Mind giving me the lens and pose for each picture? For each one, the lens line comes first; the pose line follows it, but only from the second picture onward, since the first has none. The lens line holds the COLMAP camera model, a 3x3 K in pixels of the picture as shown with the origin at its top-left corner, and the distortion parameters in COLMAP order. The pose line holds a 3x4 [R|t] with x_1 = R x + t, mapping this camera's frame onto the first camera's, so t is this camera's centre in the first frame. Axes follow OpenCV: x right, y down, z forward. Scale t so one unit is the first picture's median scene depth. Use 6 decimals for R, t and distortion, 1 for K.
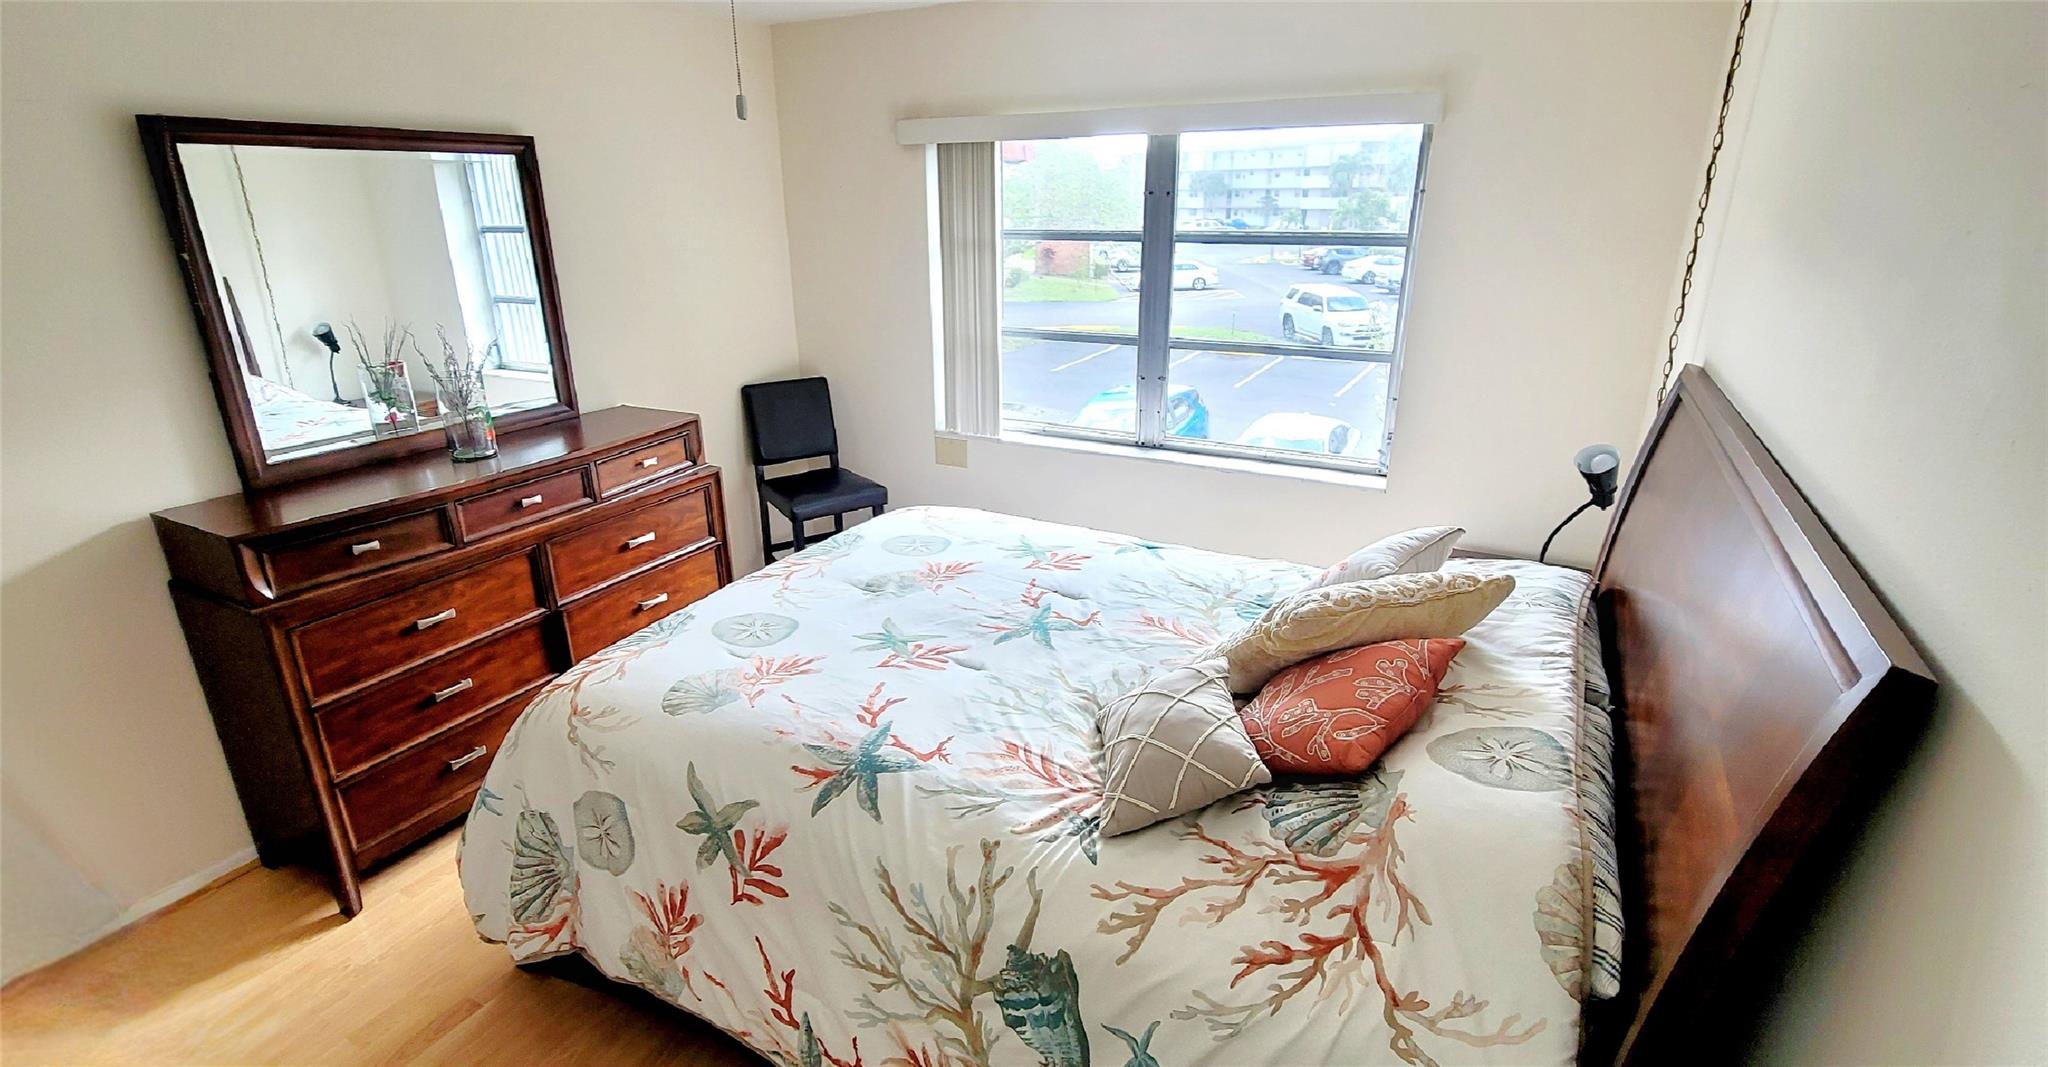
lens RADIAL K [[952.0, 0, 1003.0], [0, 952.0, 524.1], [0, 0, 1]] dist [0.002163, 0.000083]
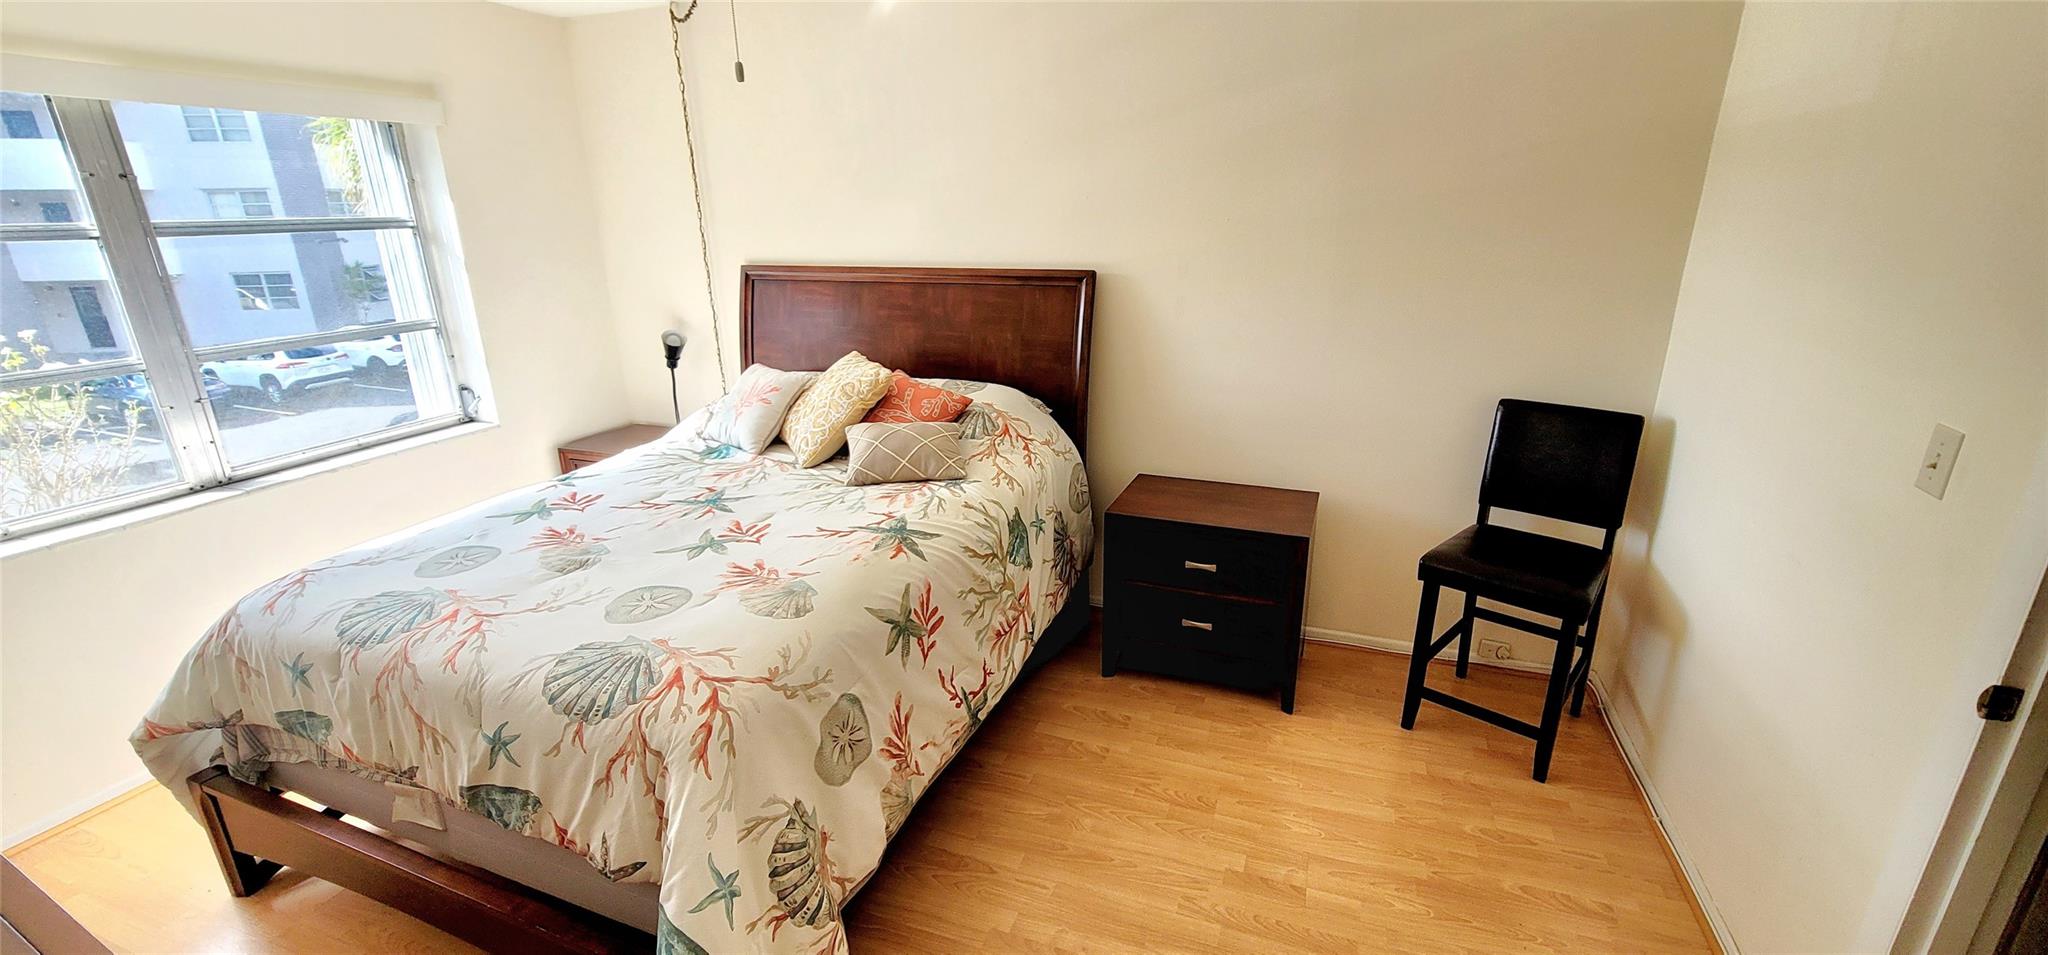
lens RADIAL K [[848.9, 0, 1012.8], [0, 848.9, 478.6], [0, 0, 1]] dist [0.002030, 0.000290]
pose [[-0.136633, -0.298550, 0.944563, -1.346258], [0.347785, 0.878355, 0.327931, -0.188722], [-0.927565, 0.373311, -0.016181, 0.784077]]
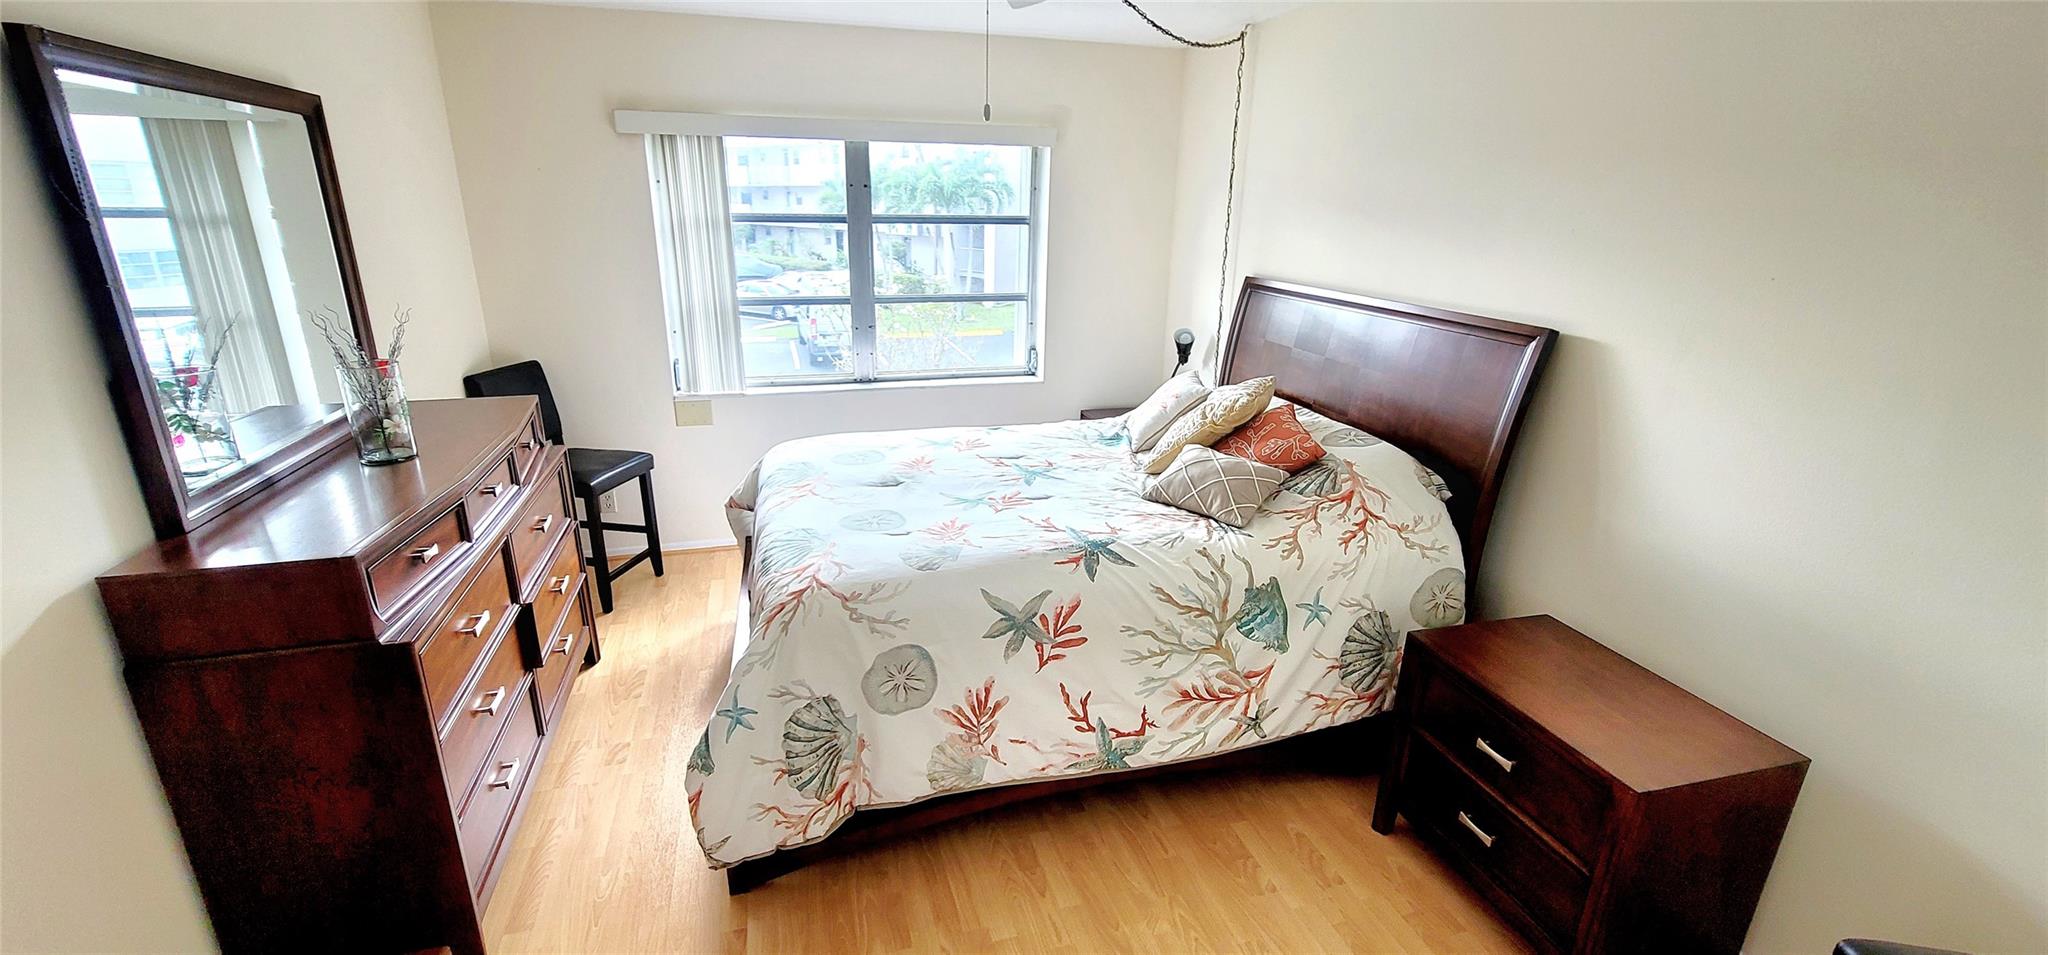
lens RADIAL K [[848.9, 0, 1012.8], [0, 848.9, 478.6], [0, 0, 1]] dist [0.002030, 0.000290]
pose [[0.706164, -0.201724, 0.678705, -1.093630], [0.213117, 0.974661, 0.067948, 0.024400], [-0.675214, 0.096662, 0.731261, 0.071742]]
